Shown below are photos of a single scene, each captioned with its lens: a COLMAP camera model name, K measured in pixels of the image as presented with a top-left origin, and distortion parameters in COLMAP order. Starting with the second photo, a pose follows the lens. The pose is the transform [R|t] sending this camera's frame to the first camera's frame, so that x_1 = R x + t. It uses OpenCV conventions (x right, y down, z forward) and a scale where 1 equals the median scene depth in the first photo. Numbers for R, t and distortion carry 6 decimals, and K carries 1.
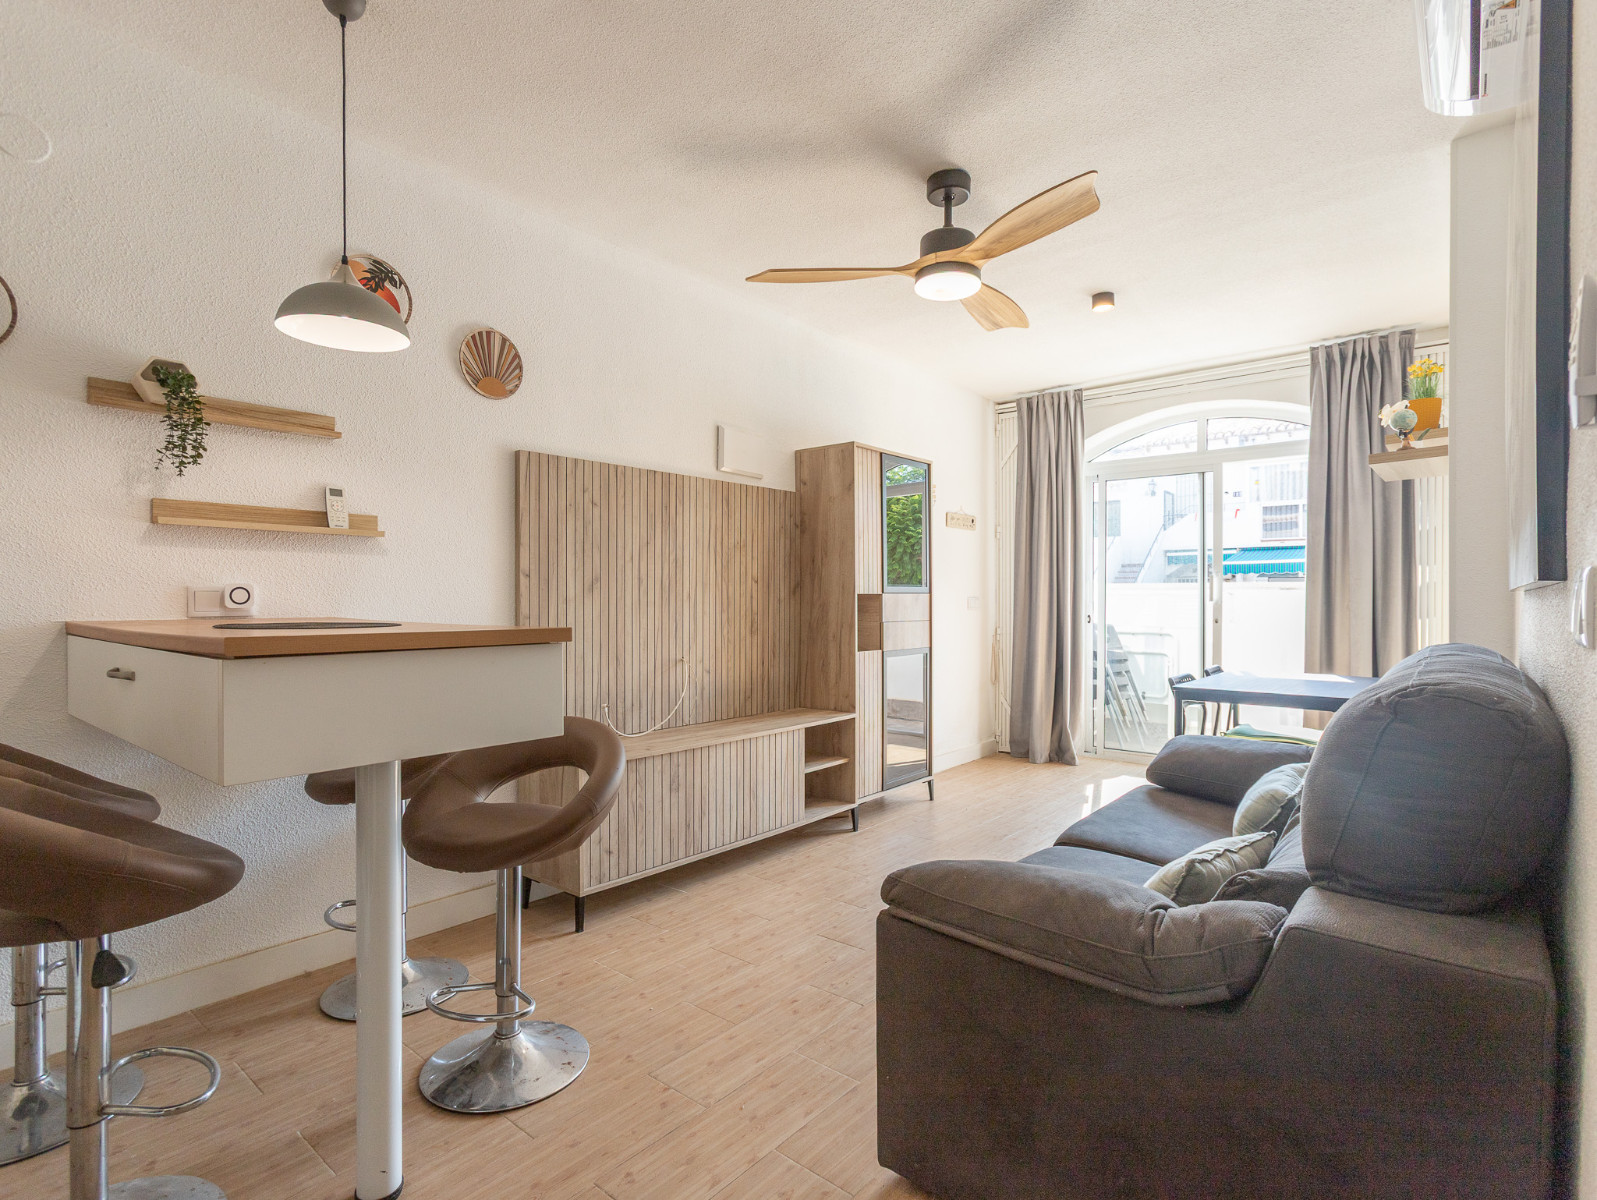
lens RADIAL K [[813.4, 0, 793.2], [0, 813.4, 601.8], [0, 0, 1]] dist [-0.022985, 0.019449]
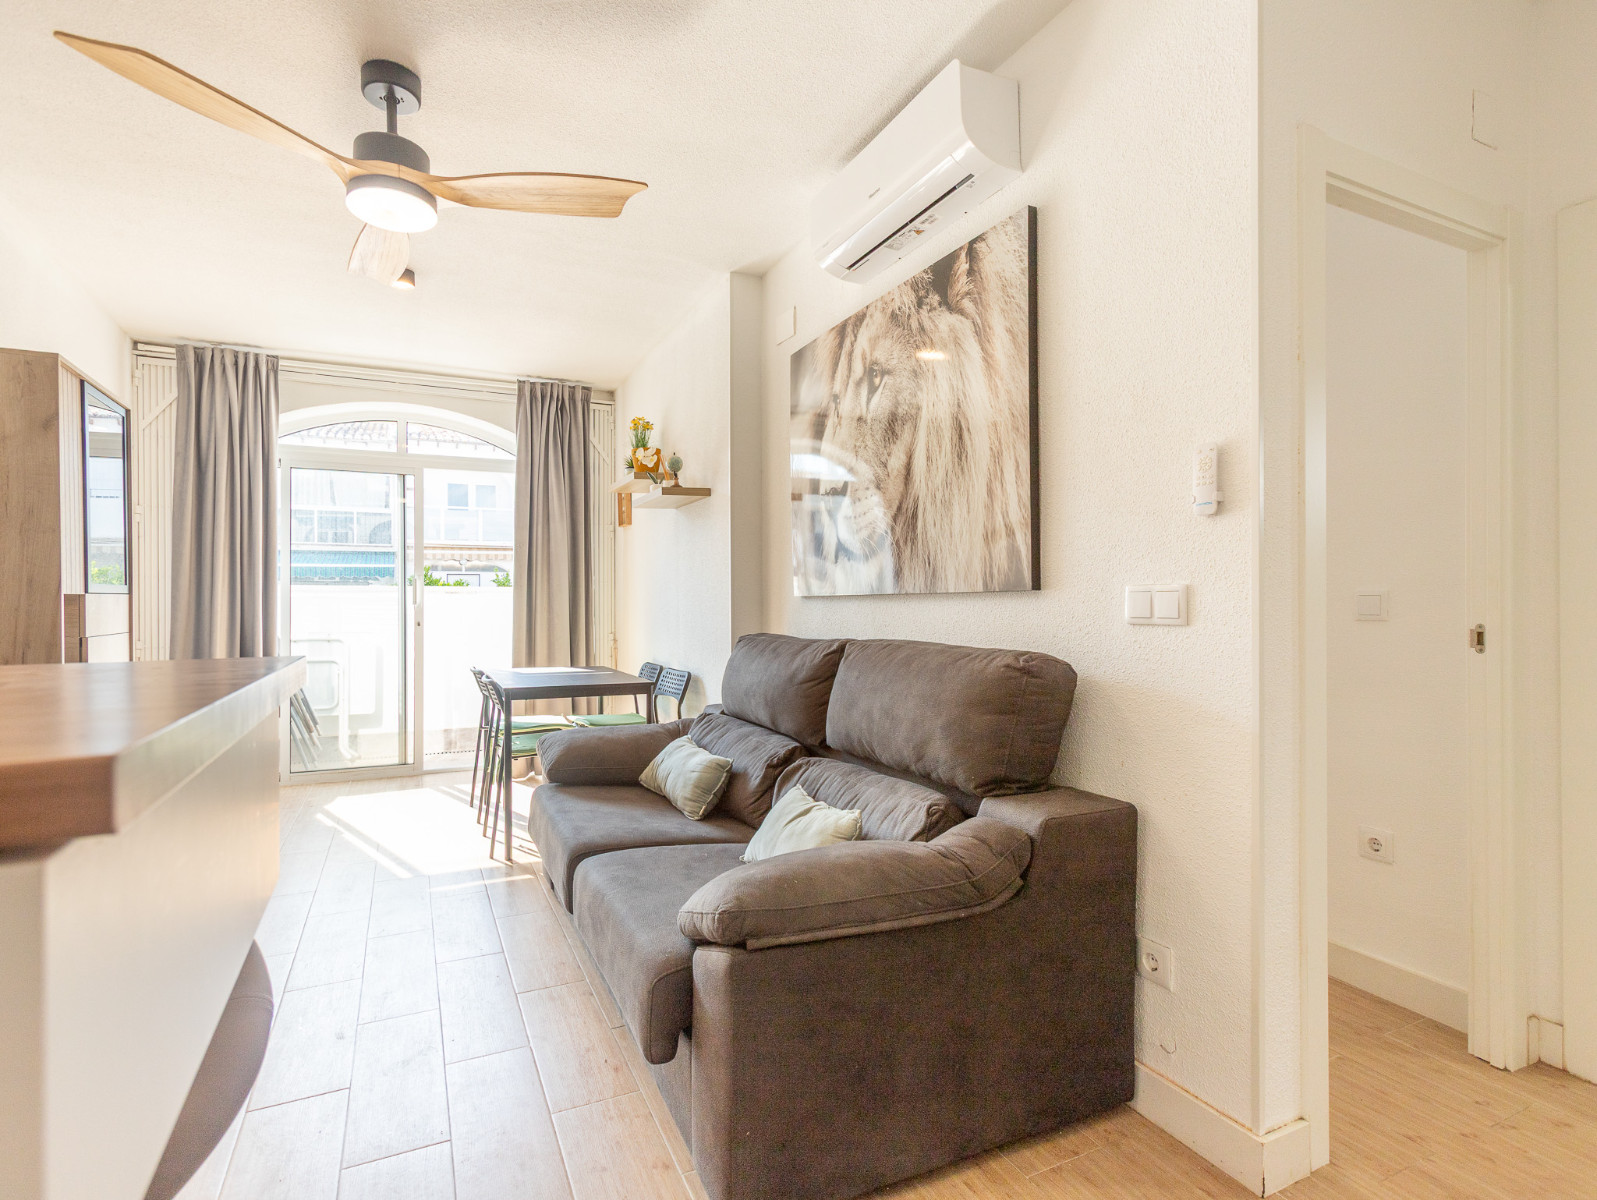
lens RADIAL K [[801.0, 0, 790.5], [0, 801.0, 600.6], [0, 0, 1]] dist [-0.026943, 0.018608]
pose [[0.406484, 0.000931, 0.913657, -0.327108], [0.003934, 0.999988, -0.002770, -0.001268], [-0.913649, 0.004720, 0.406476, 0.289685]]
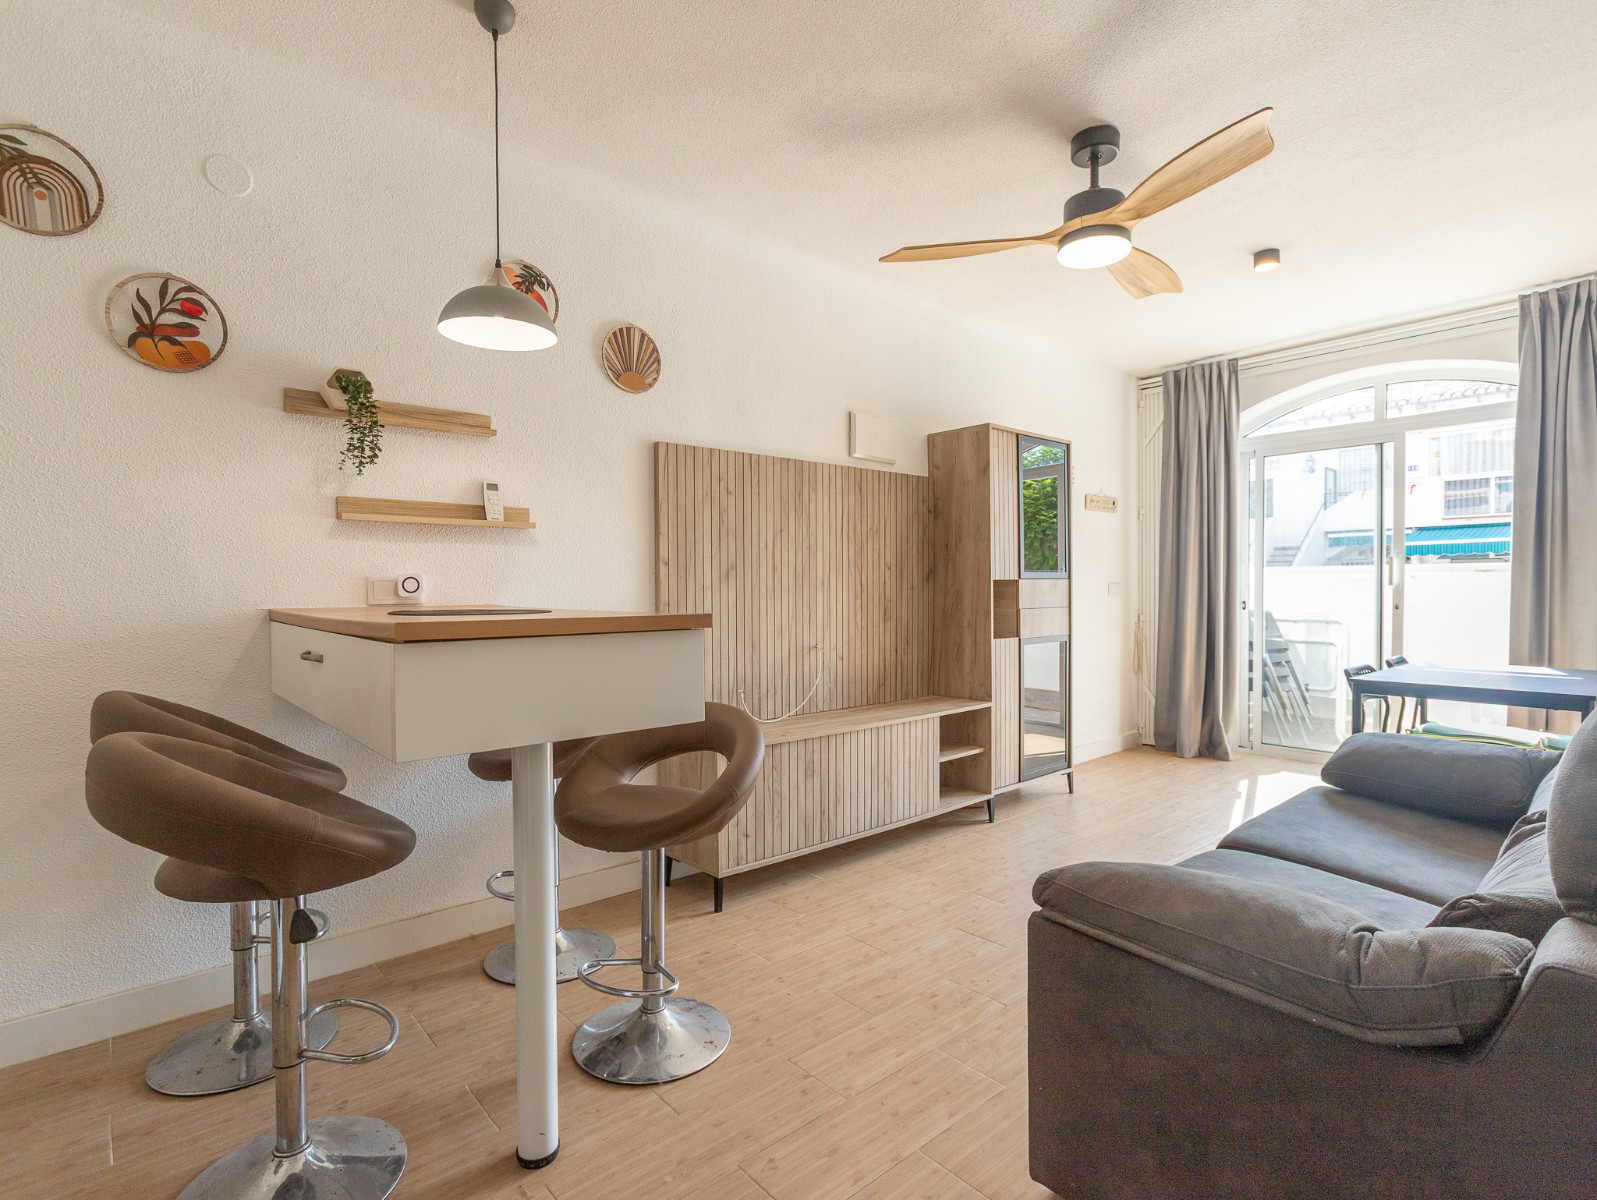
lens RADIAL K [[801.0, 0, 790.5], [0, 801.0, 600.6], [0, 0, 1]] dist [-0.026943, 0.018608]
pose [[0.987210, -0.003617, -0.159382, -0.010629], [0.005732, 0.999902, 0.012807, 0.002027], [0.159320, -0.013557, 0.987134, 0.021971]]
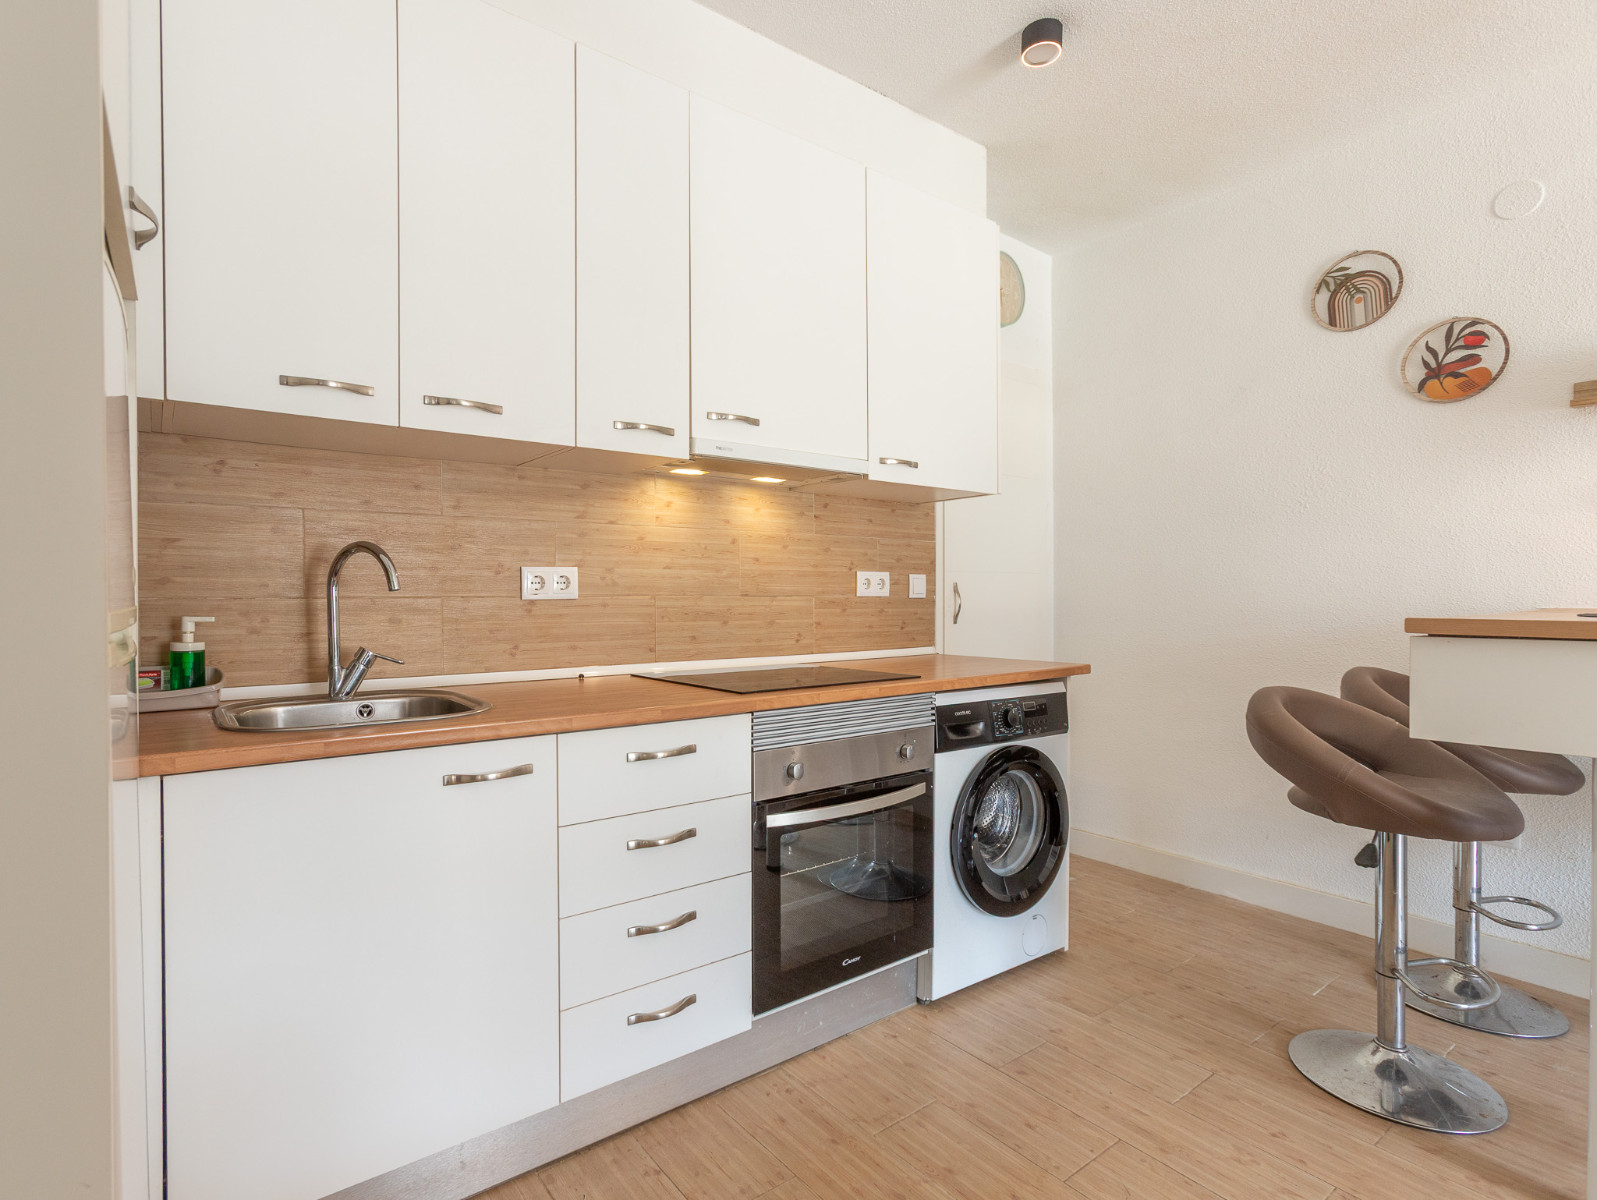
lens RADIAL K [[799.7, 0, 728.5], [0, 799.7, 603.3], [0, 0, 1]] dist [-0.002945, 0.001169]
pose [[-0.256436, 0.009539, -0.966514, 0.297635], [-0.000224, 0.999951, 0.009928, 0.003765], [0.966561, 0.002763, -0.256421, 0.115145]]
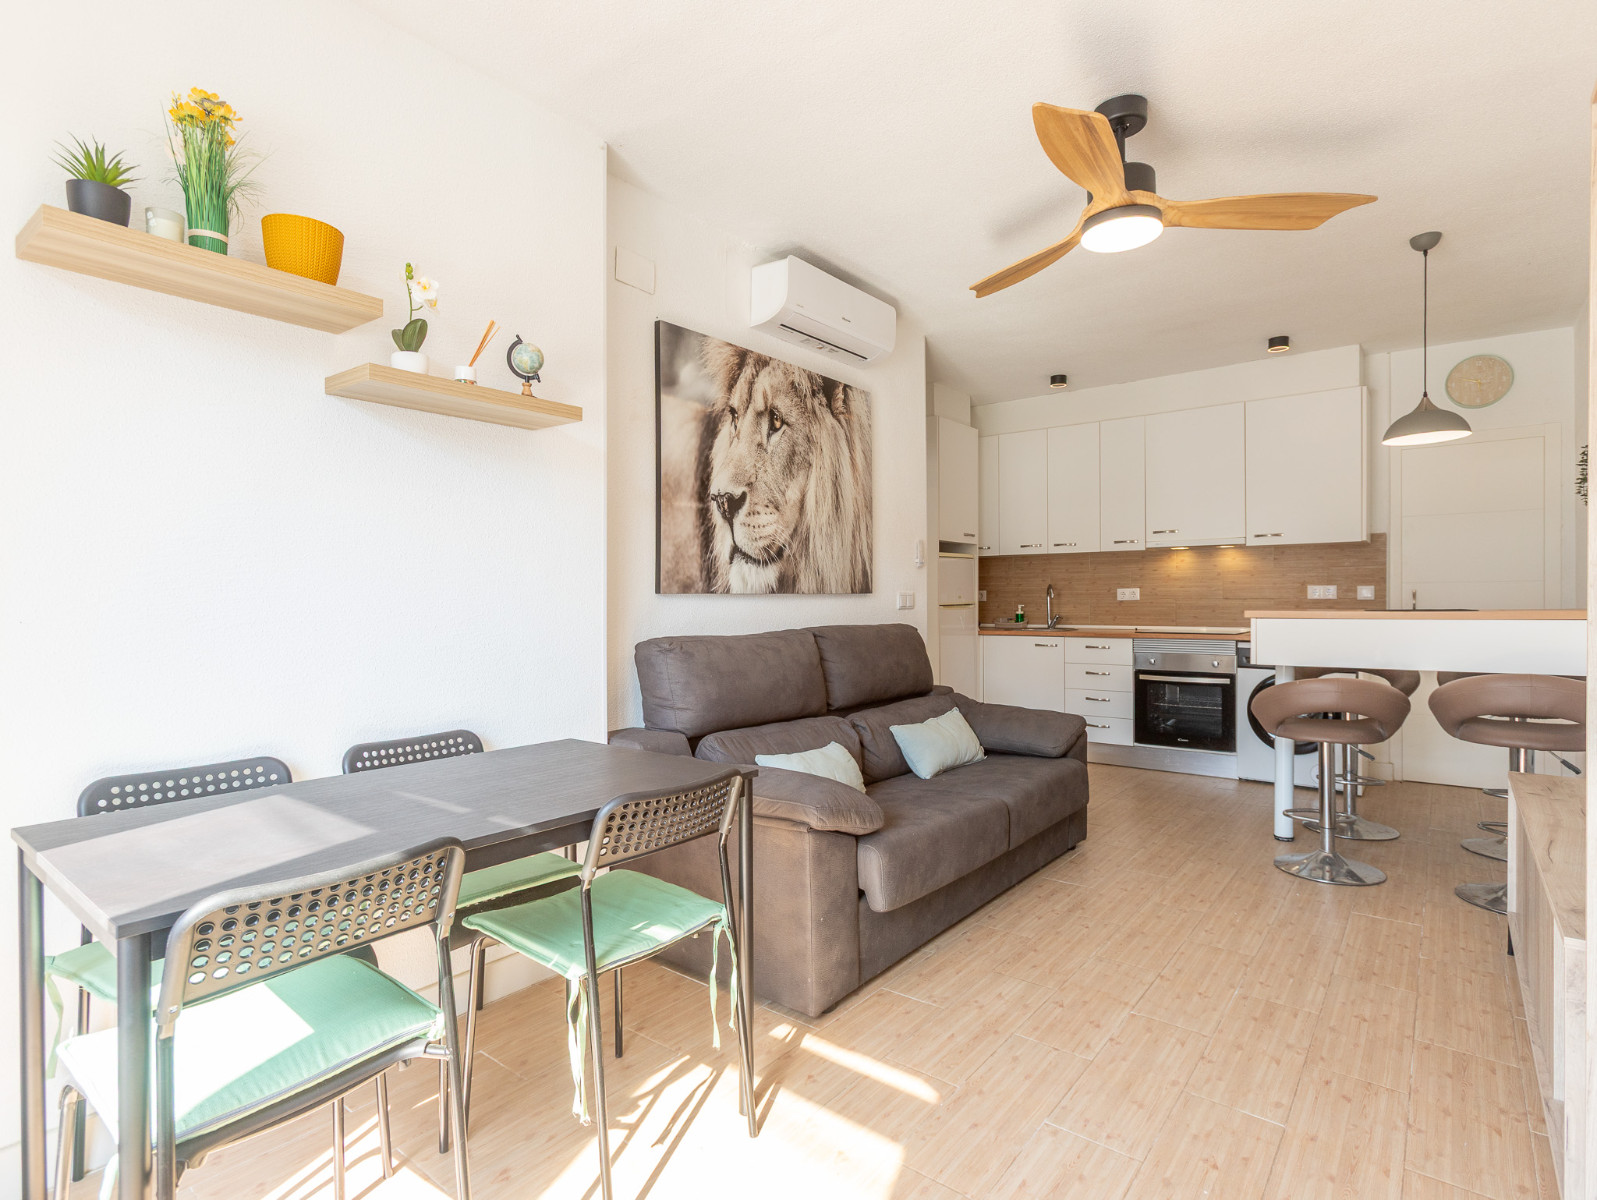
lens RADIAL K [[813.4, 0, 793.2], [0, 813.4, 601.8], [0, 0, 1]] dist [-0.022985, 0.019449]
pose [[-0.999704, 0.006337, -0.023473, 0.498120], [0.006214, 0.999966, 0.005349, -0.004771], [0.023507, 0.005202, -0.999710, 1.647600]]
